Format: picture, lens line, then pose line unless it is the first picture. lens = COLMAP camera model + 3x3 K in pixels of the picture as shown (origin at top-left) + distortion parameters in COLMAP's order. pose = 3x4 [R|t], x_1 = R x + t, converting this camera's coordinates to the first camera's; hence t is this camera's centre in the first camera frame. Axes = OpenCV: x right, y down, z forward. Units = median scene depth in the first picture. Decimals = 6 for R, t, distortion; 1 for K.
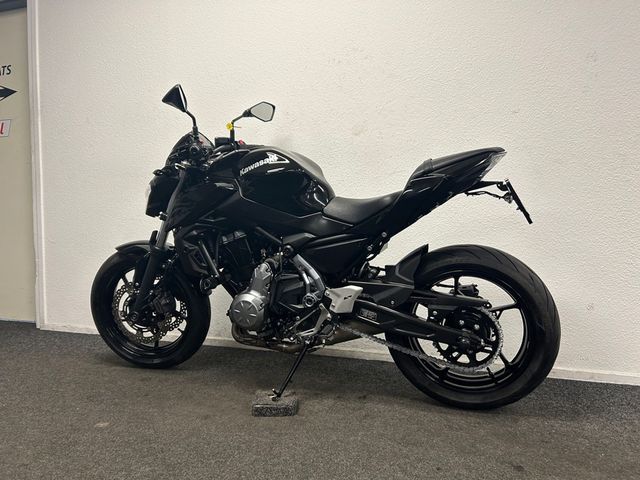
lens RADIAL K [[492.2, 0, 320.9], [0, 492.2, 237.4], [0, 0, 1]] dist [0.037052, -0.039950]
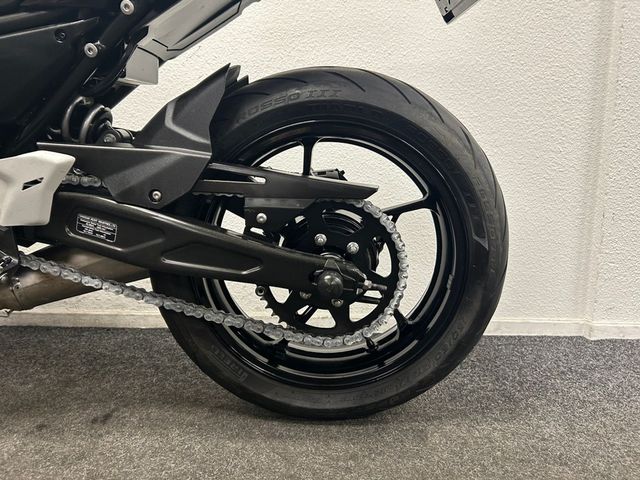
lens RADIAL K [[492.2, 0, 321.6], [0, 492.2, 237.5], [0, 0, 1]] dist [0.037052, -0.039950]
pose [[0.938025, -0.019664, 0.346010, 0.125925], [-0.011896, 0.995974, 0.088852, 0.123846], [-0.346364, -0.087461, 0.934014, 0.554323]]
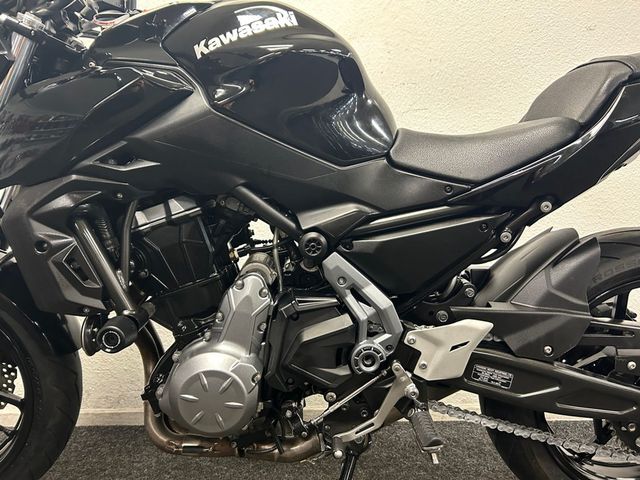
lens RADIAL K [[492.2, 0, 319.9], [0, 492.2, 233.8], [0, 0, 1]] dist [0.037052, -0.039950]
pose [[0.928652, -0.011607, 0.370770, -0.227361], [0.002502, 0.999684, 0.025028, 0.006756], [-0.370943, -0.022315, 0.928388, 0.611306]]
